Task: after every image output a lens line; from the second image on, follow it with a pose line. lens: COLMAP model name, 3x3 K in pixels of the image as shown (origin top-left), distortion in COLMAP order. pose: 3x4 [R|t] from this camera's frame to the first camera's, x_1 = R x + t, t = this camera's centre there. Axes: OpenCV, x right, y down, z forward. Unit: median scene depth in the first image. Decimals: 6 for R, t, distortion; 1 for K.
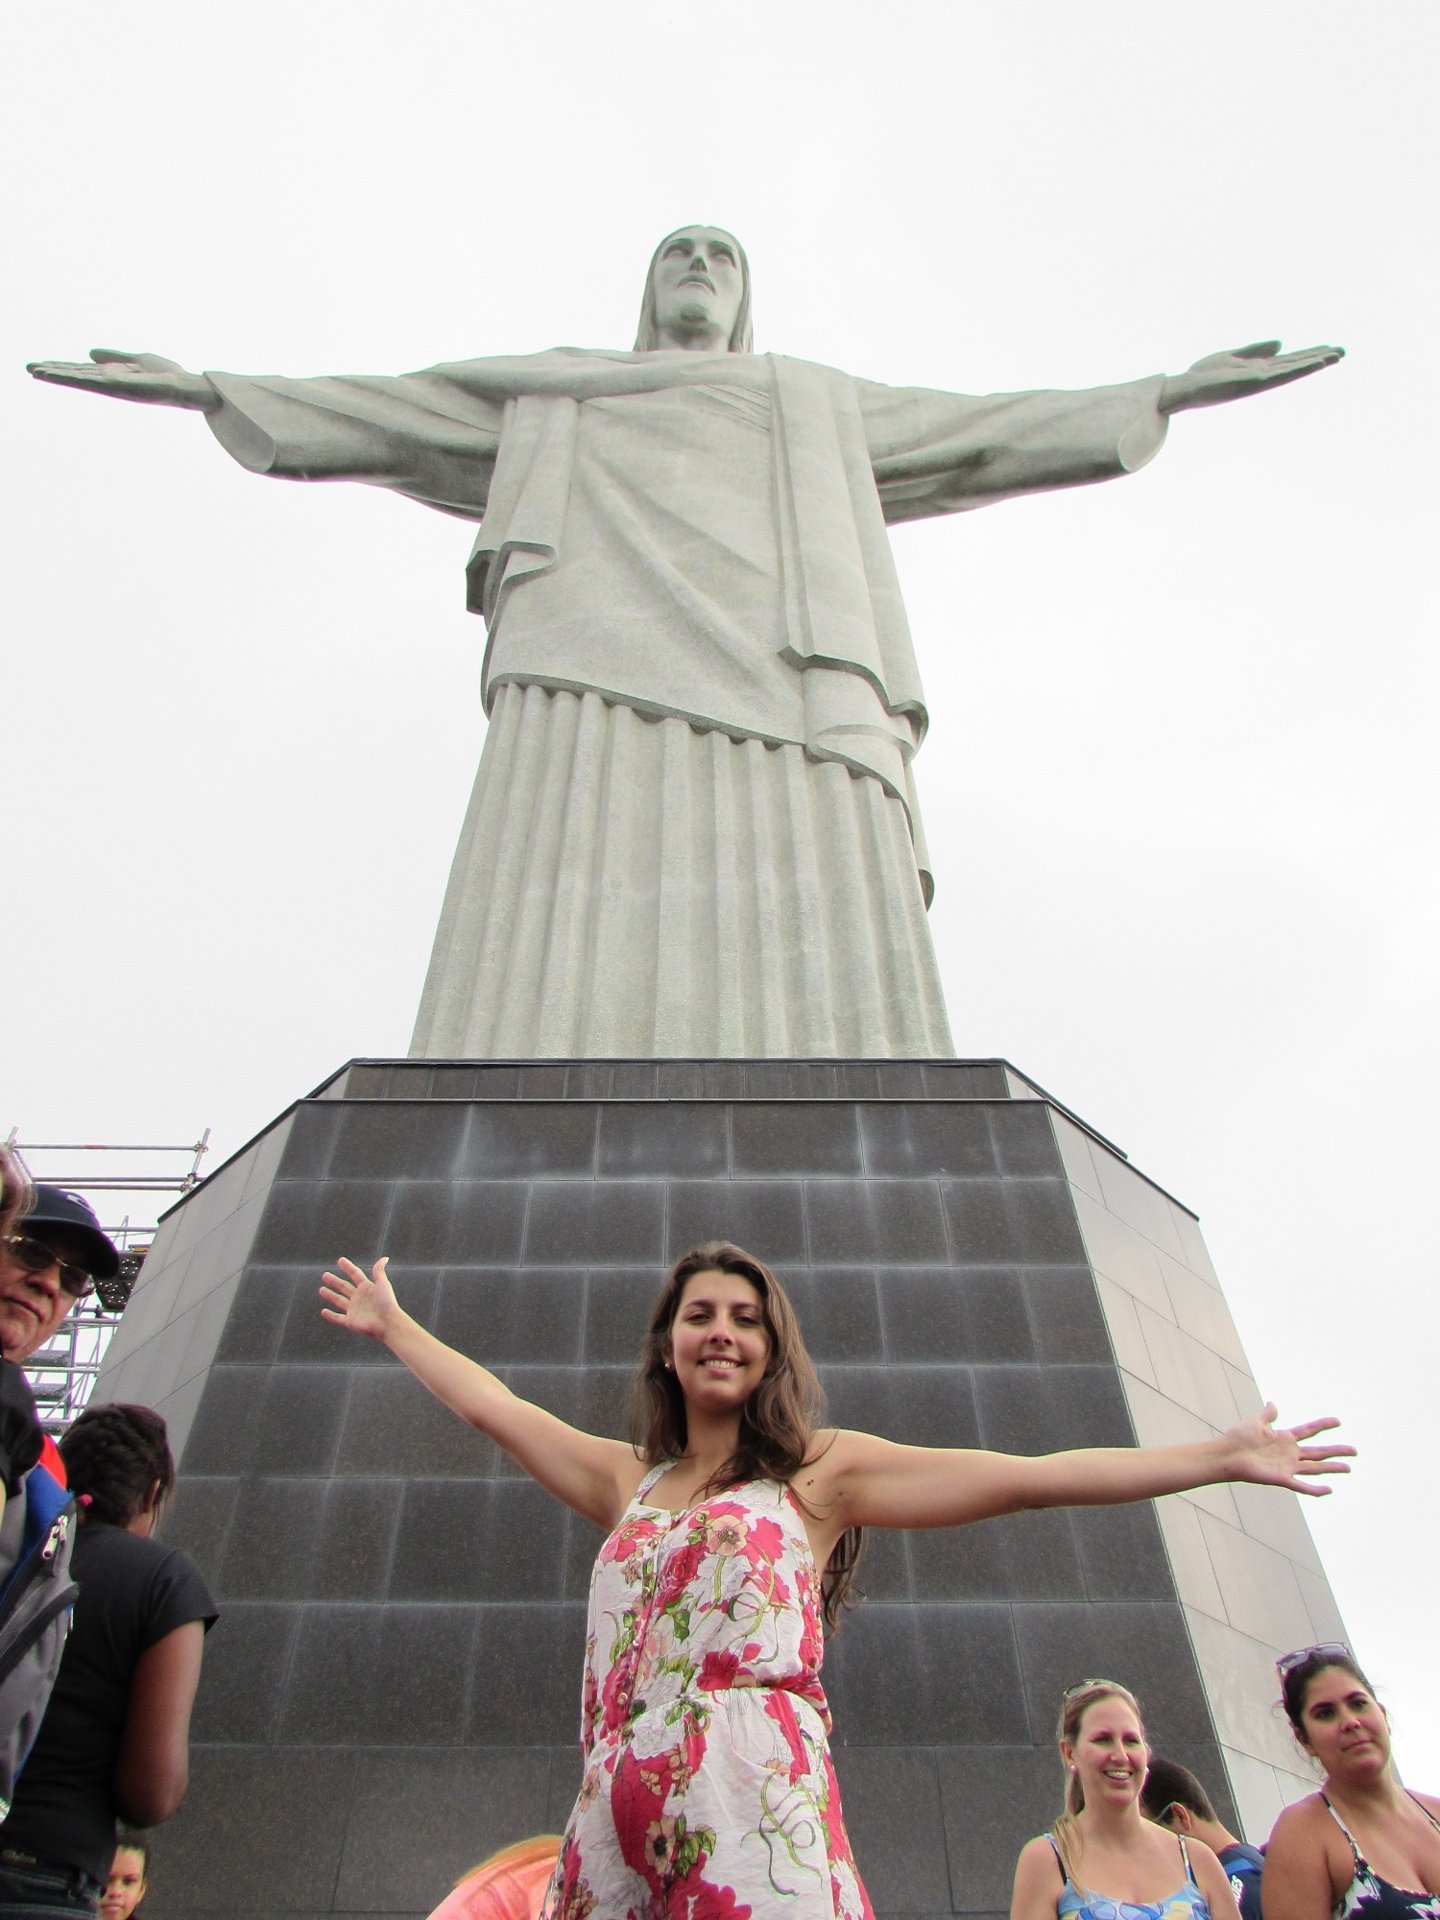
lens RADIAL K [[1352.1, 0, 713.5], [0, 1352.1, 954.6], [0, 0, 1]] dist [-0.037706, 0.010700]
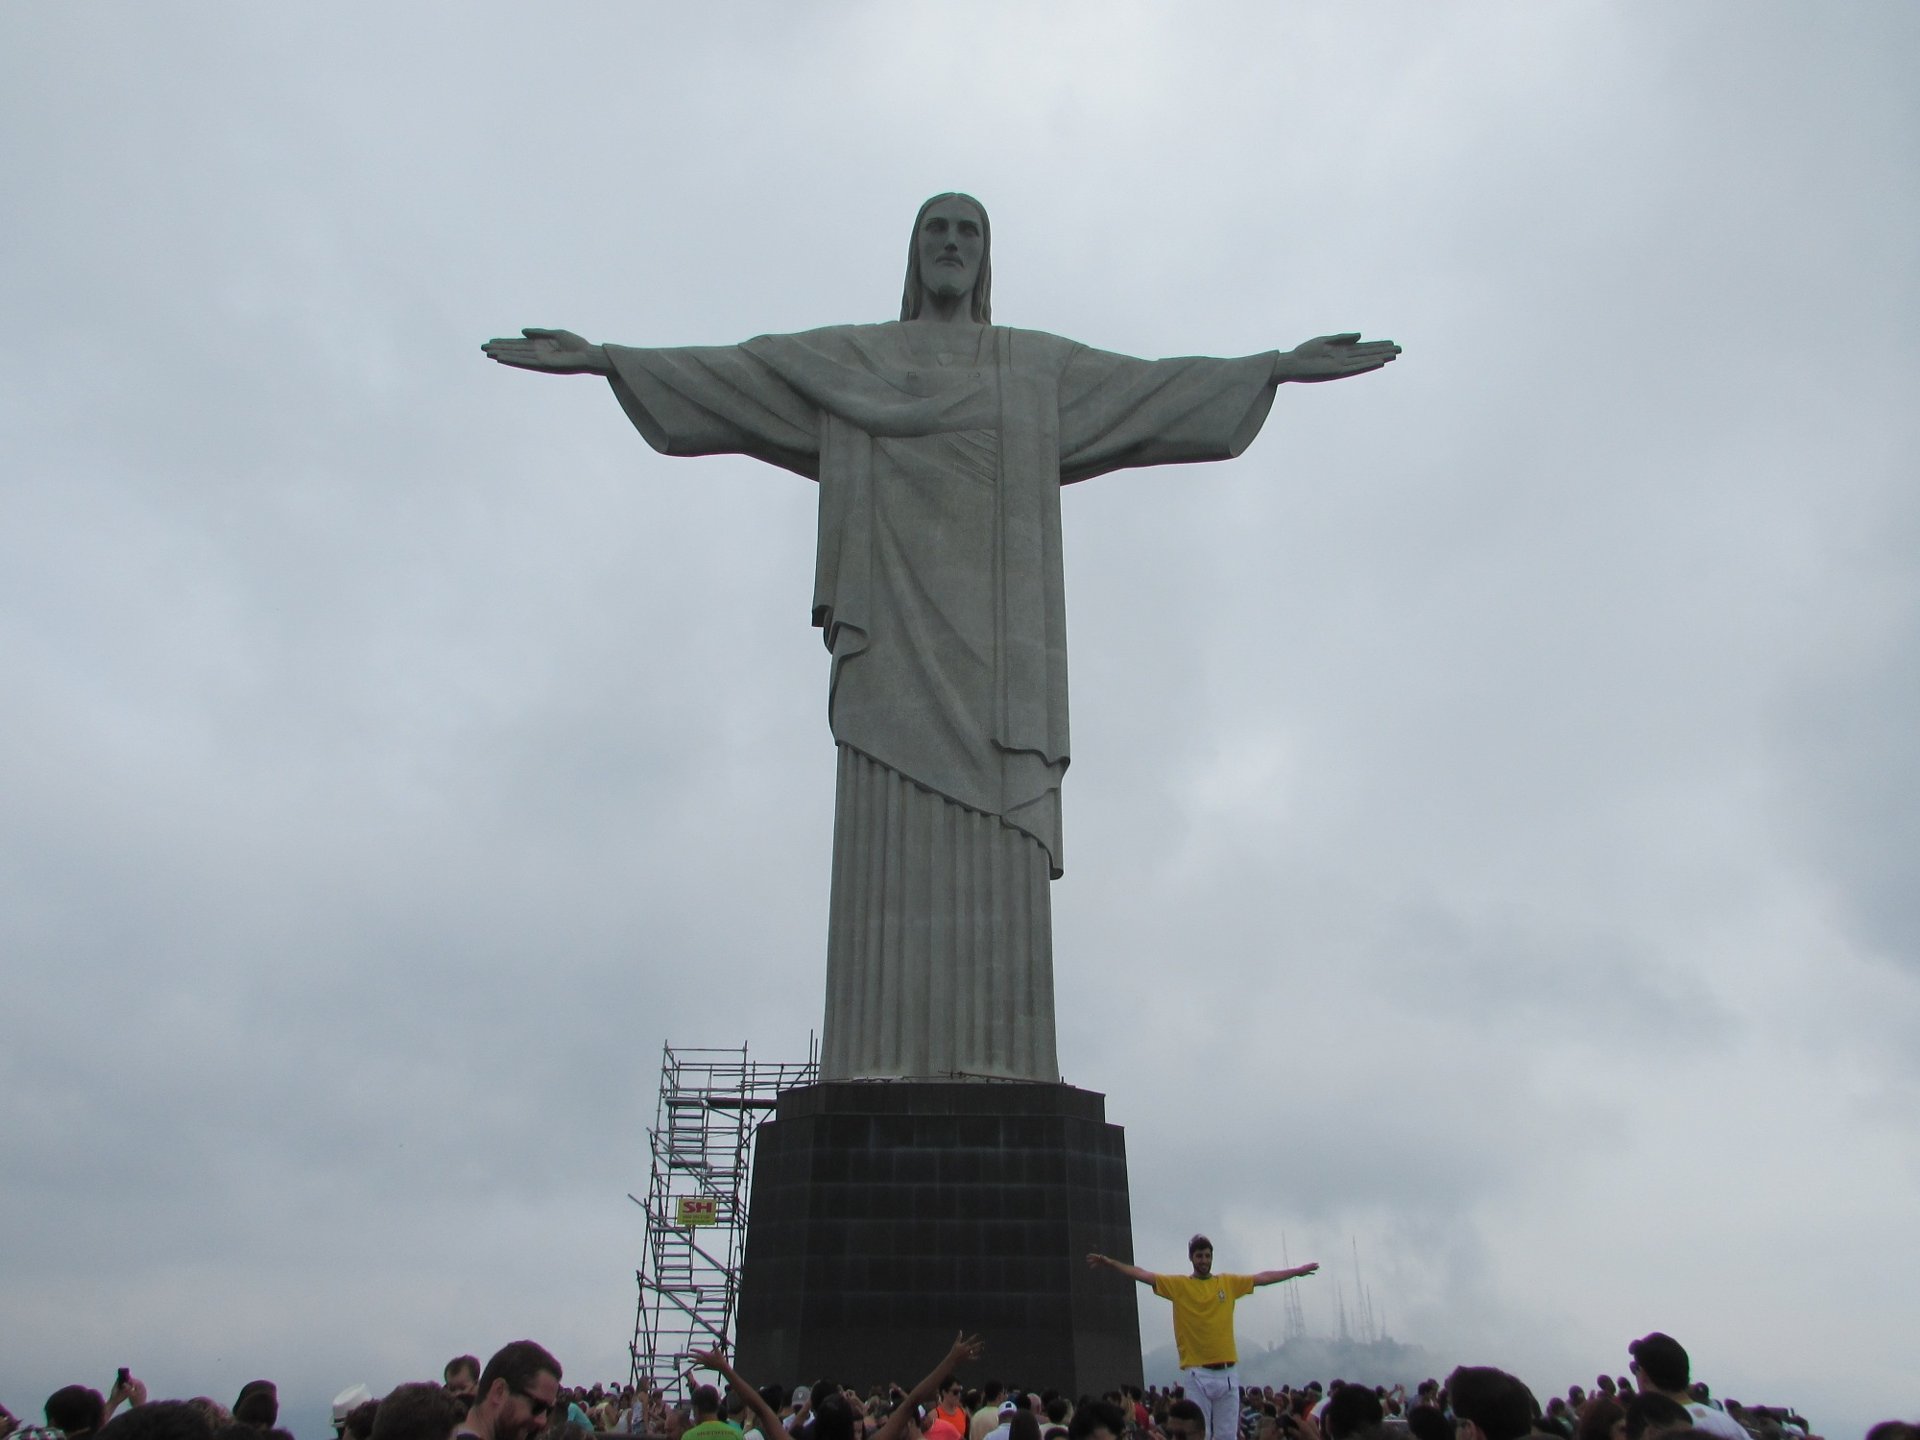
lens RADIAL K [[1351.1, 0, 952.6], [0, 1351.1, 725.6], [0, 0, 1]] dist [-0.037464, 0.002707]
pose [[0.999855, 0.015841, 0.006199, -0.019489], [-0.017009, 0.925587, 0.378152, -1.058773], [0.000252, -0.378203, 0.925723, -0.834182]]
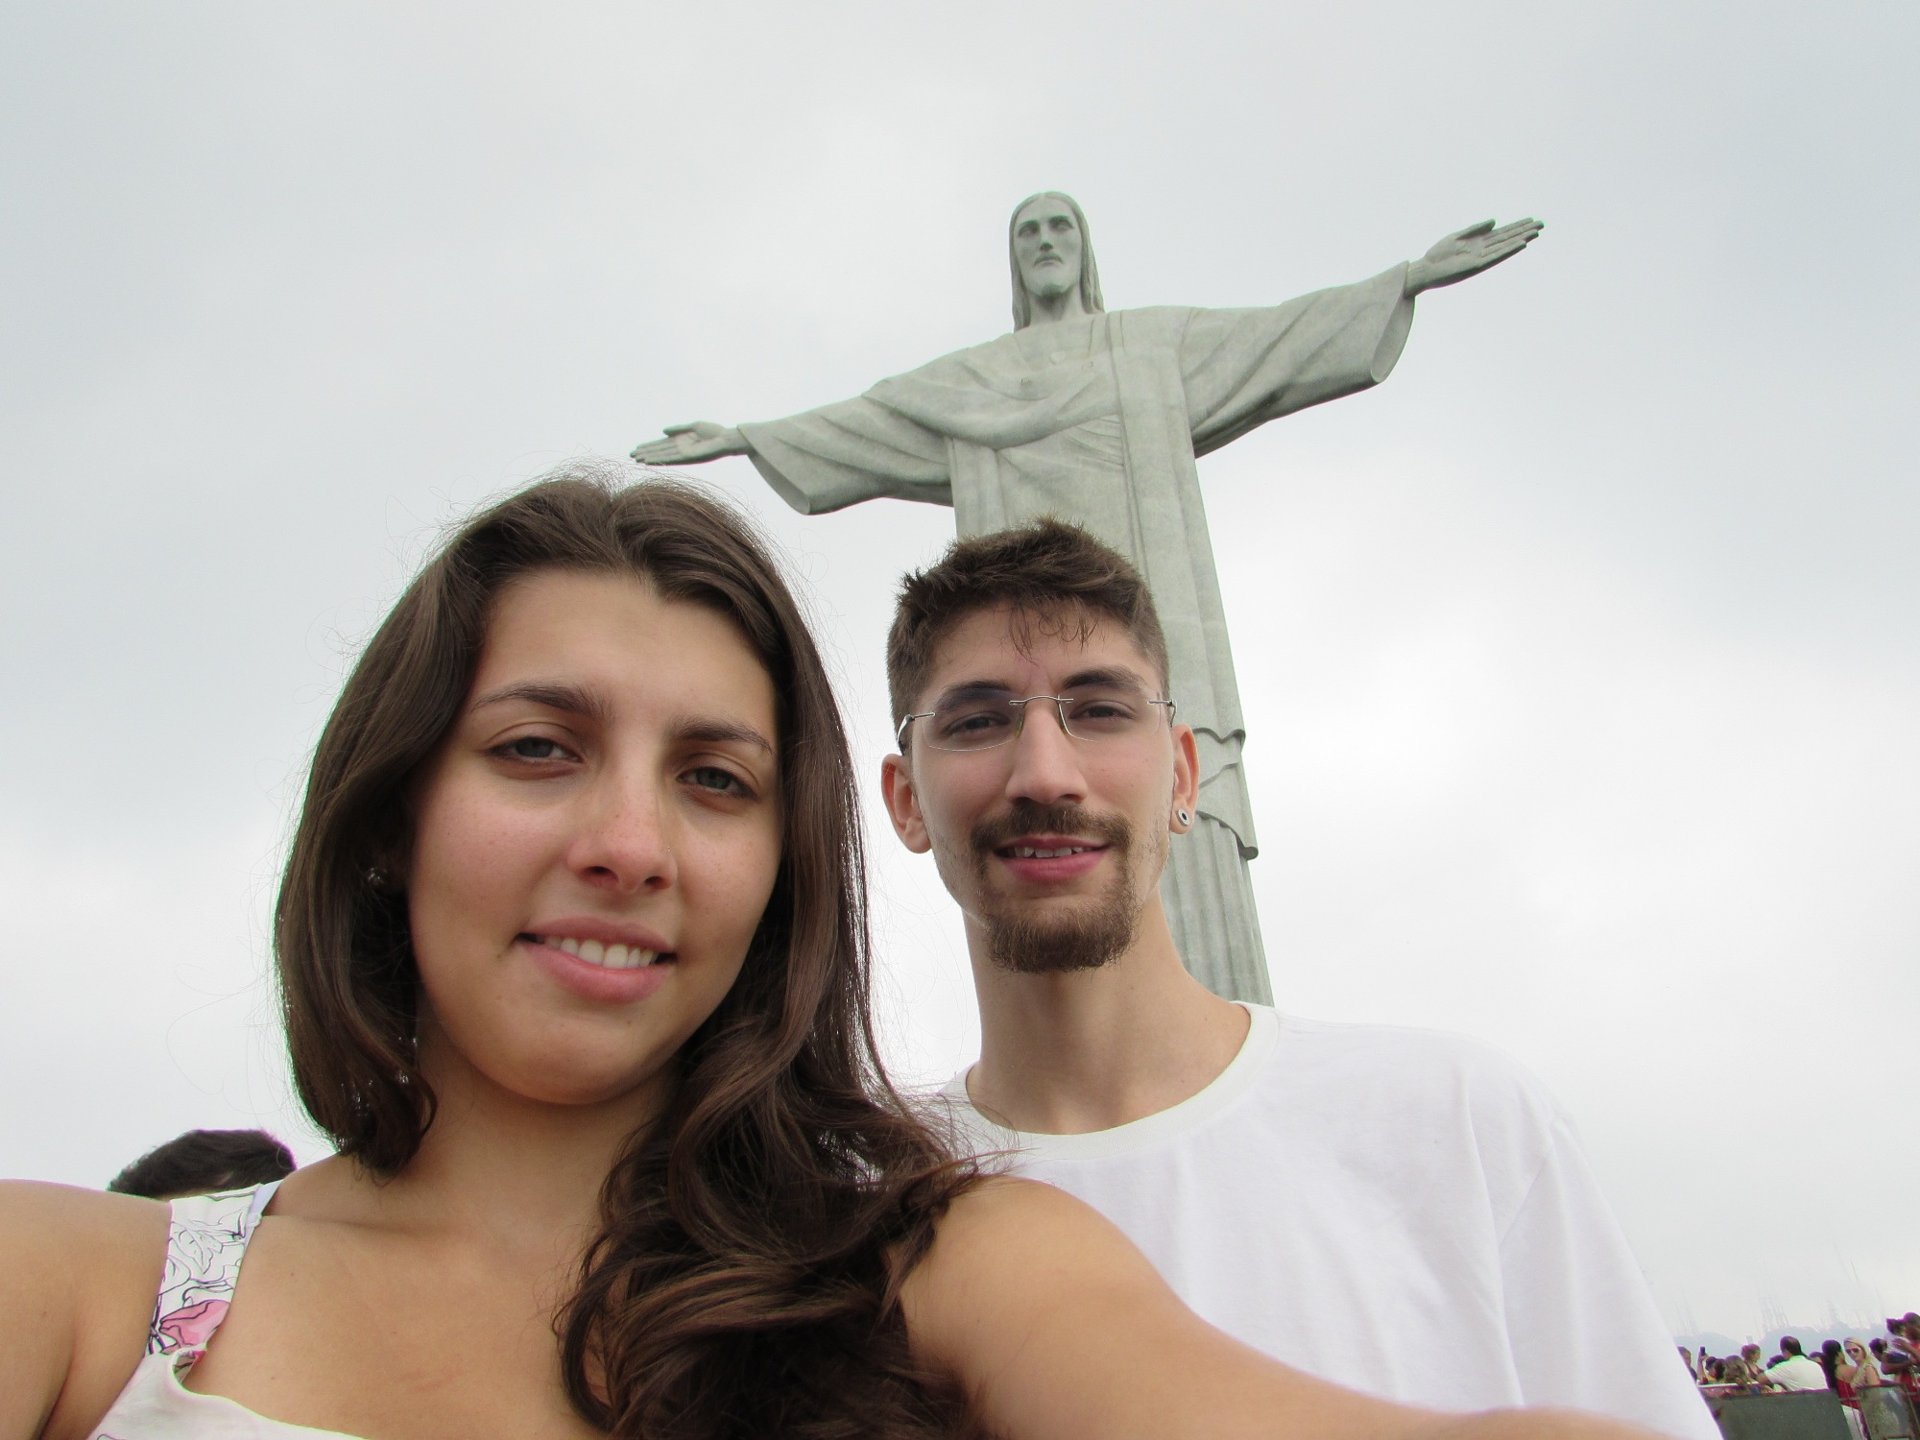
lens RADIAL K [[1352.1, 0, 960.0], [0, 1352.1, 720.0], [0, 0, 1]] dist [-0.037706, 0.010700]
pose [[0.960328, -0.174754, -0.217328, 0.213618], [0.239489, 0.916077, 0.321633, -0.972588], [0.142882, -0.360921, 0.921586, -0.794989]]
